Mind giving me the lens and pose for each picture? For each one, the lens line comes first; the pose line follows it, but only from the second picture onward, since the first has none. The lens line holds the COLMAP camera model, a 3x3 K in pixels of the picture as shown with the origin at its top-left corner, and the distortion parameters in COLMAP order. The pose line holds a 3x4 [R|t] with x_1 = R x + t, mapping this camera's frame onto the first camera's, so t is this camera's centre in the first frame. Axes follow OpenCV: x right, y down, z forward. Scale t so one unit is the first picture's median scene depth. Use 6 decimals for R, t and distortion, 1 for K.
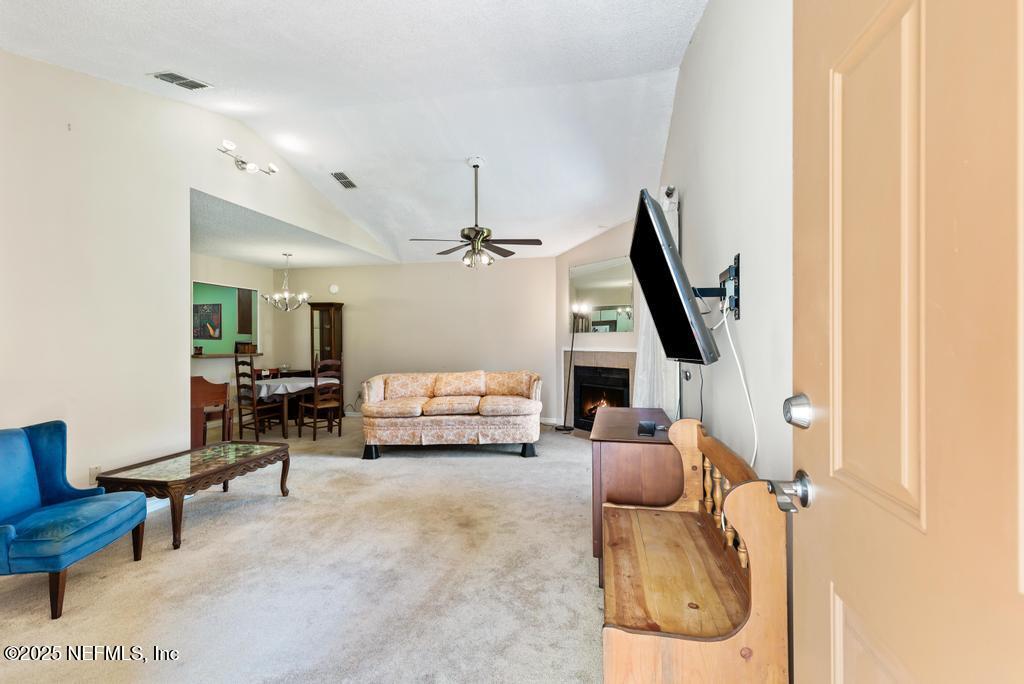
lens RADIAL K [[467.0, 0, 508.2], [0, 467.0, 343.3], [0, 0, 1]] dist [0.012417, -0.004187]
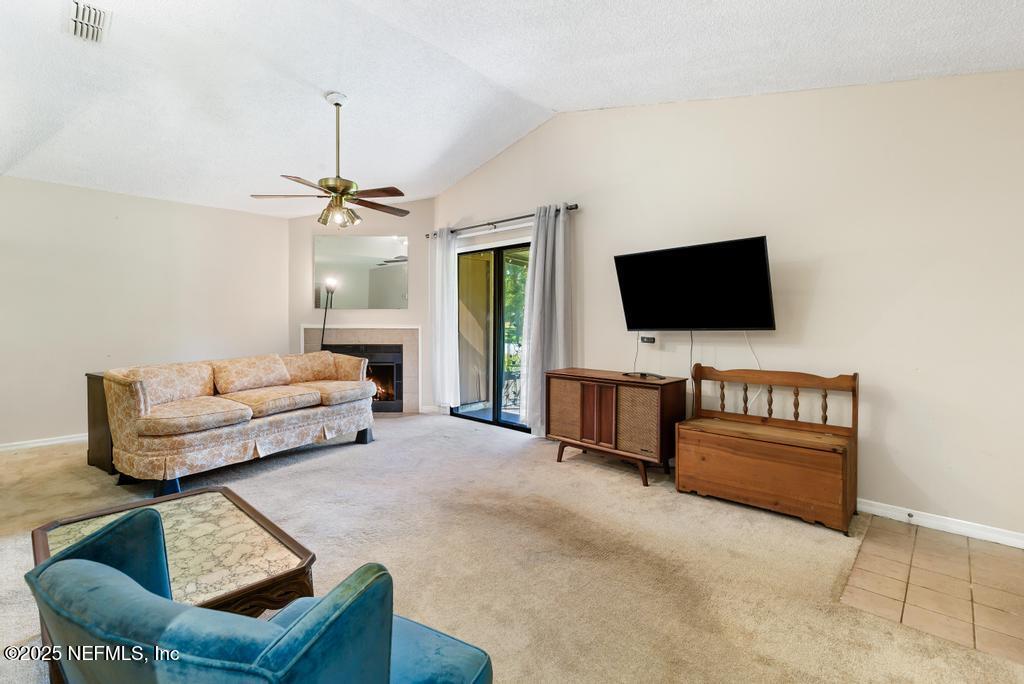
lens RADIAL K [[467.0, 0, 507.6], [0, 467.0, 334.4], [0, 0, 1]] dist [0.012417, -0.004187]
pose [[0.528785, -0.020648, 0.848505, -0.592636], [-0.002471, 0.999662, 0.025867, 0.005001], [-0.848752, -0.015774, 0.528555, 0.286090]]
